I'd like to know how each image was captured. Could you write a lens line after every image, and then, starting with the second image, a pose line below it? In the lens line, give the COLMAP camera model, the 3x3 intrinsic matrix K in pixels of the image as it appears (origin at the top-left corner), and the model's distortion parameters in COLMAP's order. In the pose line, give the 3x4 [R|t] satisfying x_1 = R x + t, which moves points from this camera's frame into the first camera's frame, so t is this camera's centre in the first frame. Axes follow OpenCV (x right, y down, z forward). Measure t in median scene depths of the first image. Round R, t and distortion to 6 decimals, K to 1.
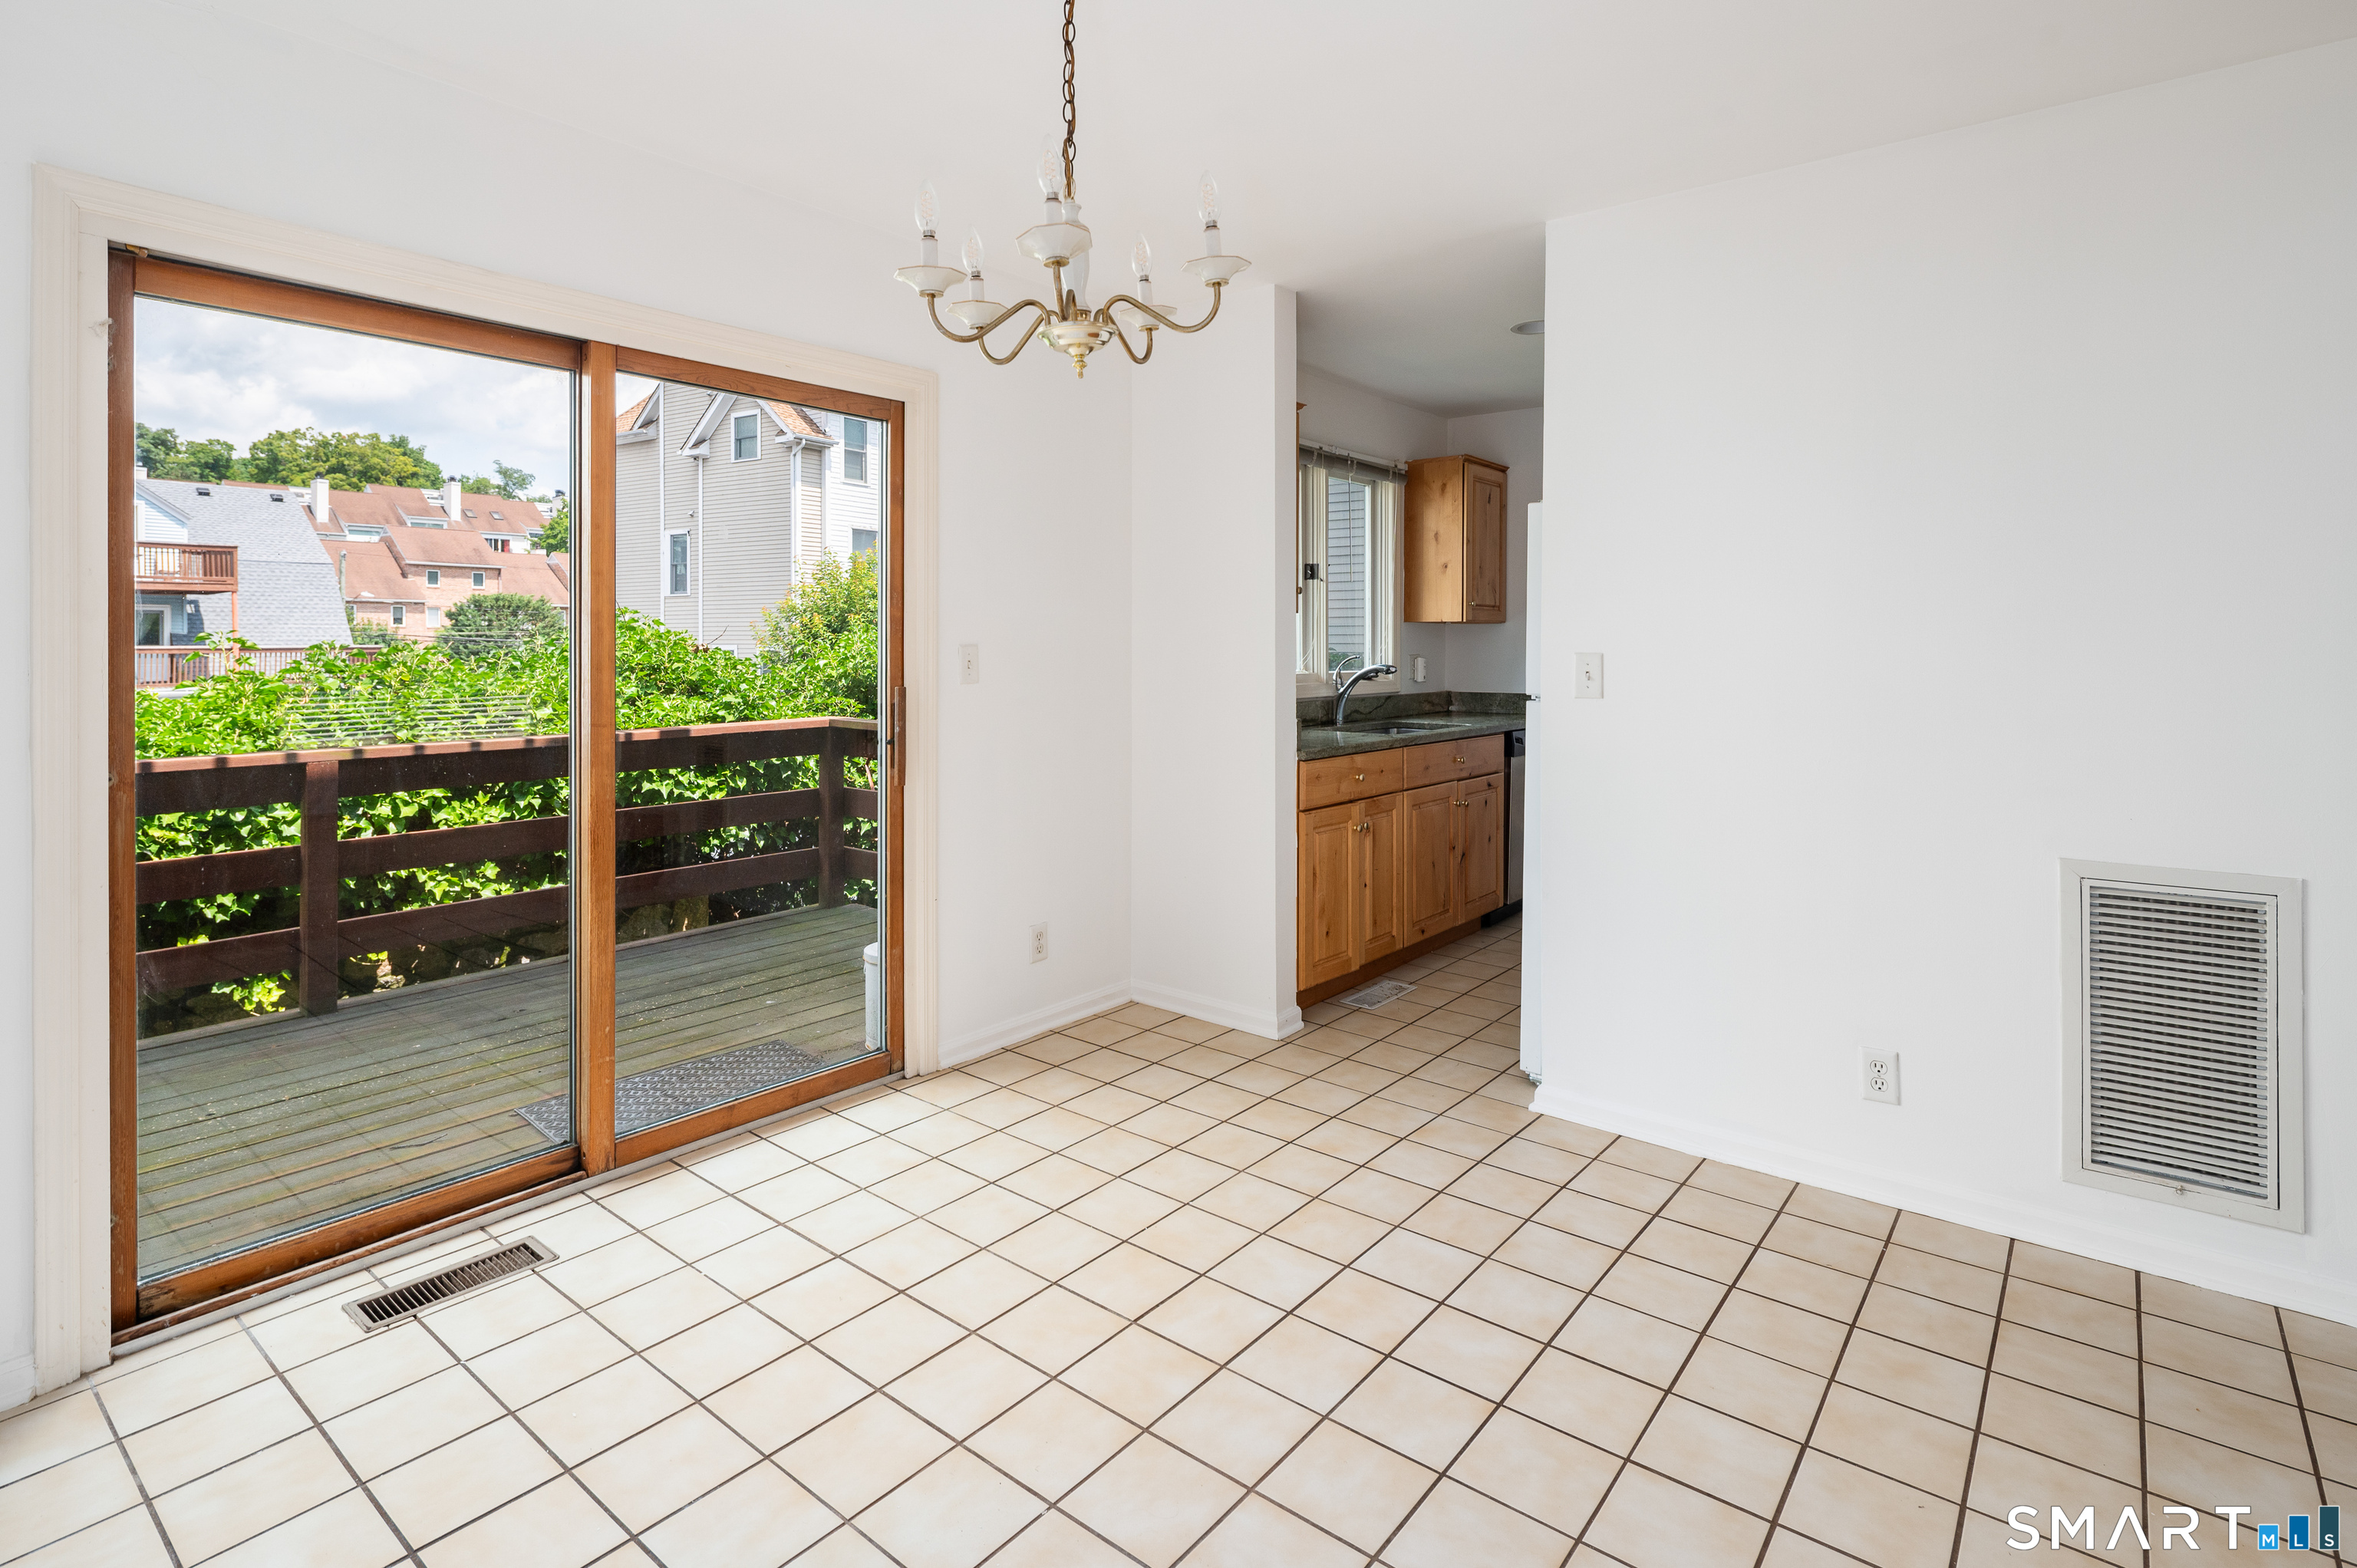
lens RADIAL K [[1146.6, 0, 1185.6], [0, 1146.6, 643.9], [0, 0, 1]] dist [0.006033, 0.000134]
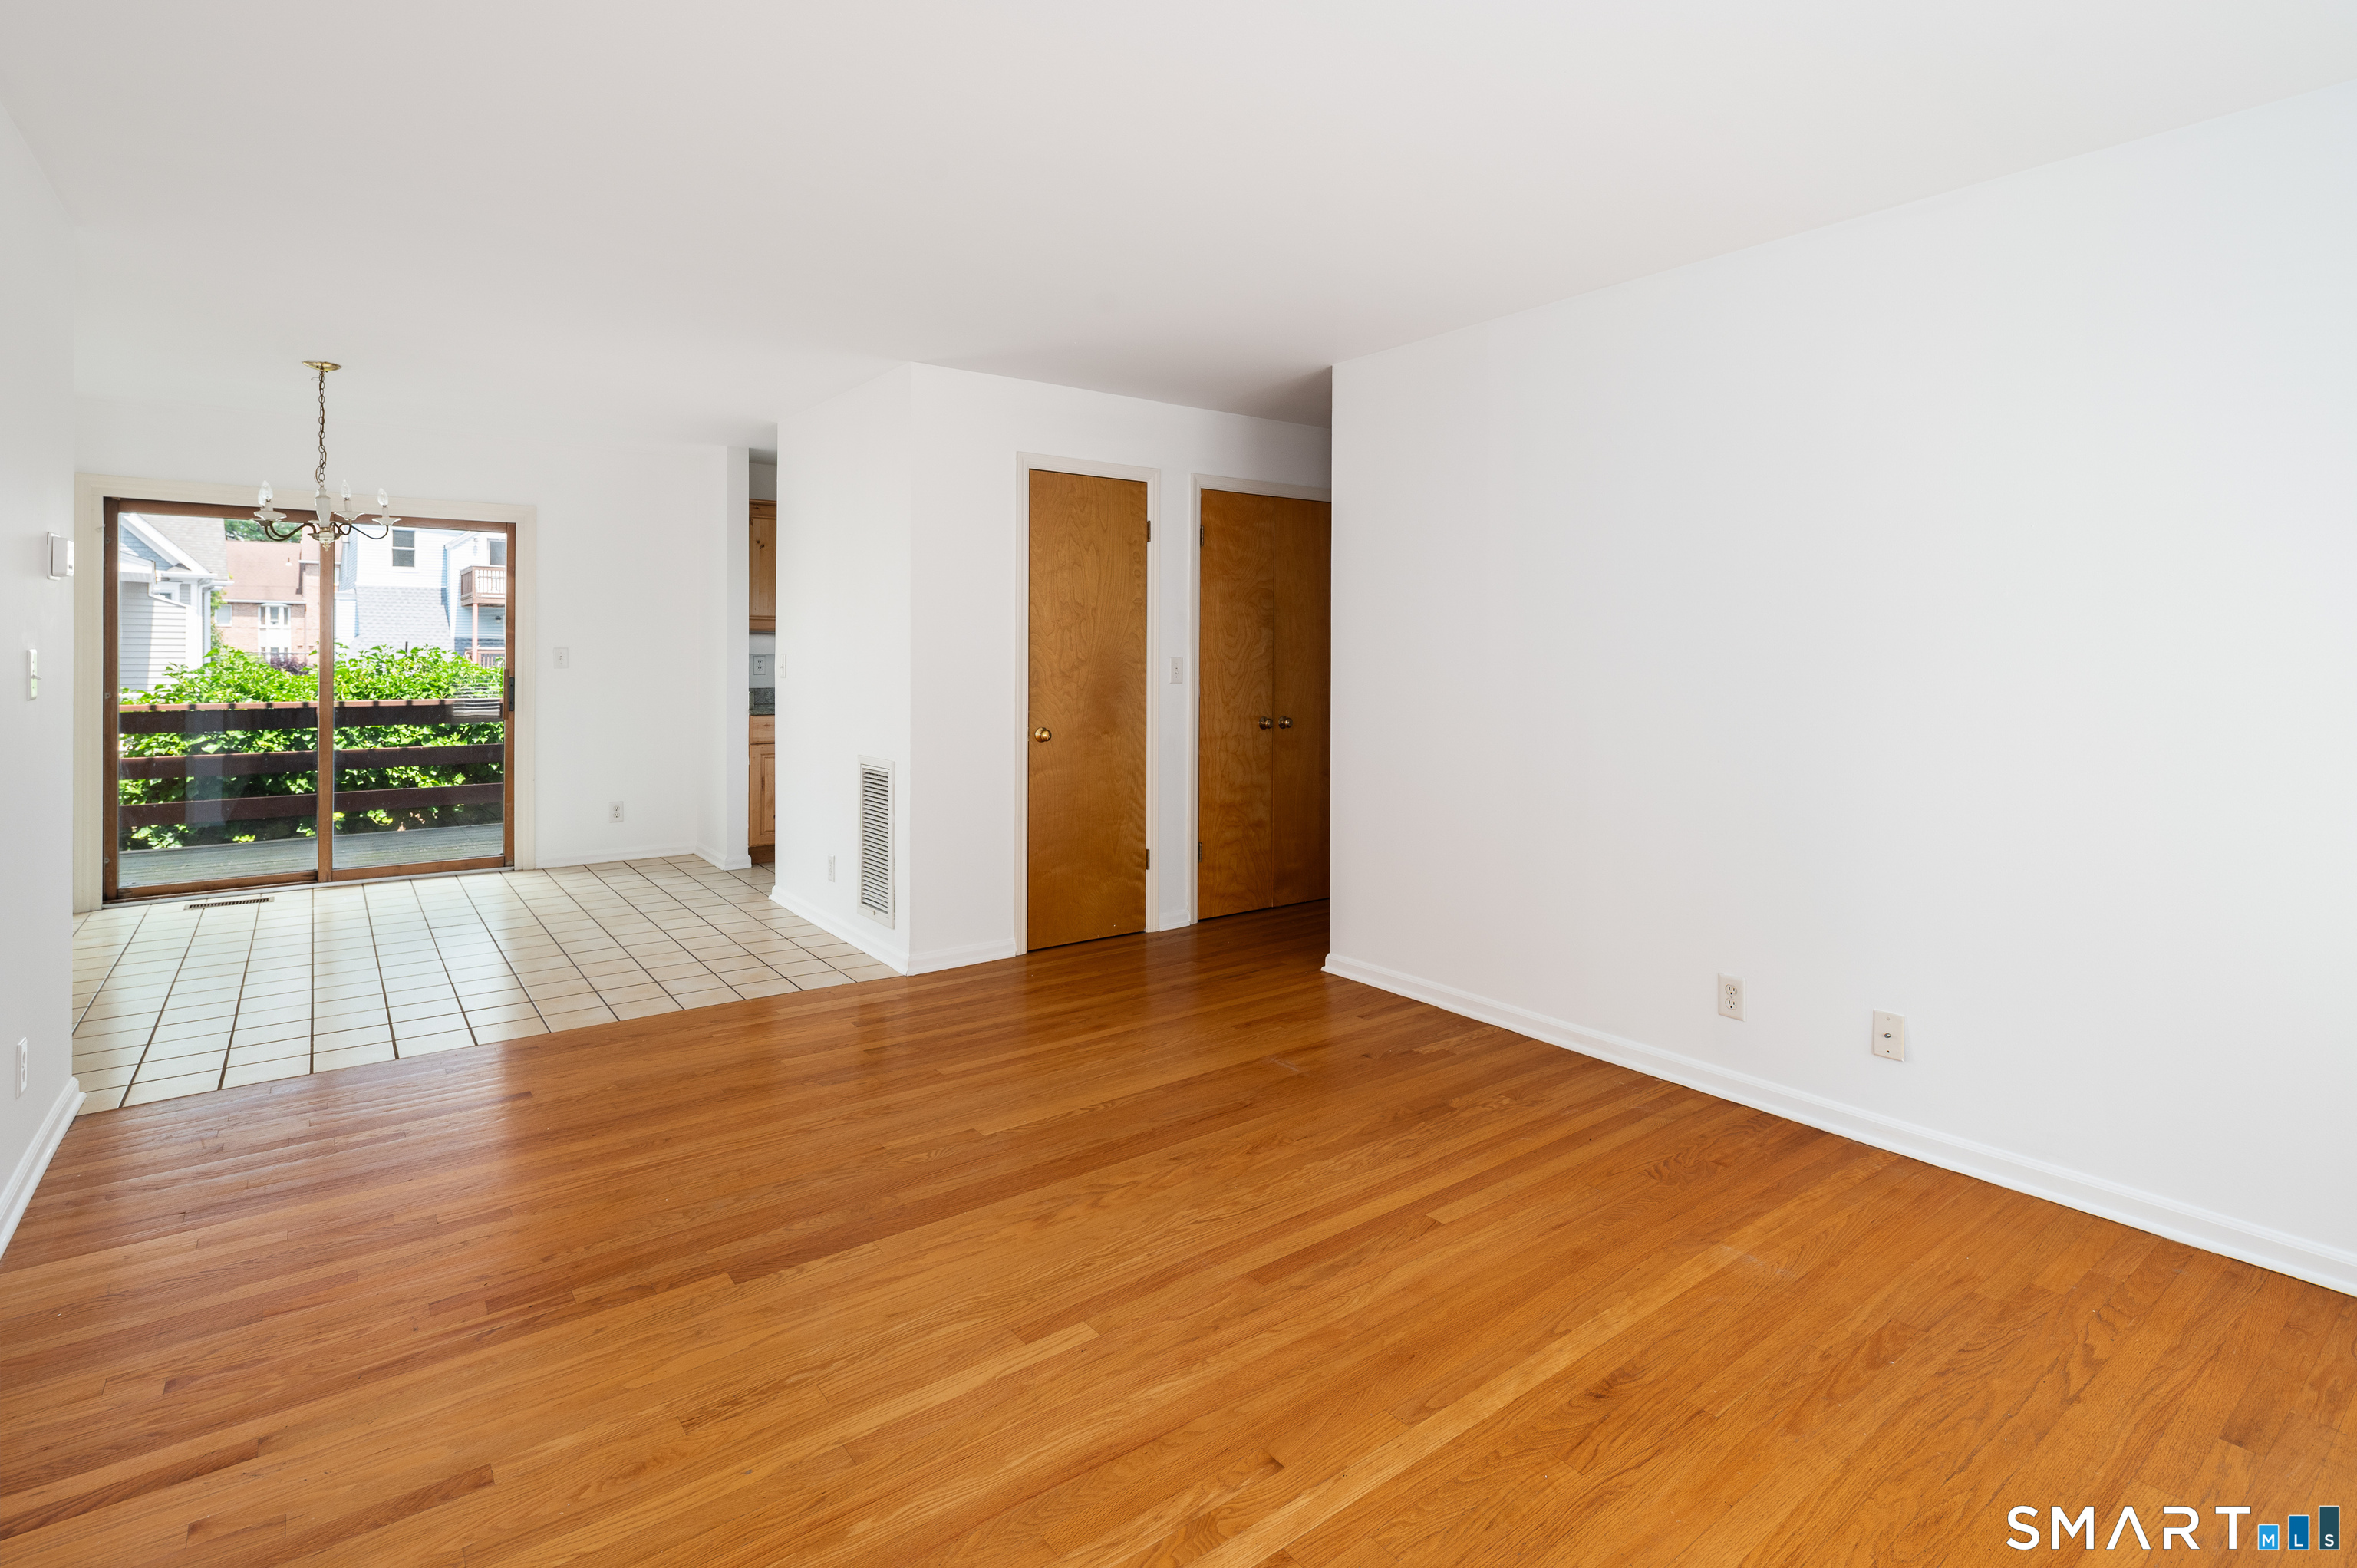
lens RADIAL K [[1146.6, 0, 1185.6], [0, 1146.6, 643.9], [0, 0, 1]] dist [0.006033, 0.000134]
pose [[0.971468, 0.006612, -0.237078, 1.679581], [-0.007056, 0.999975, -0.001022, -0.015158], [0.237065, 0.002666, 0.971490, -0.791502]]
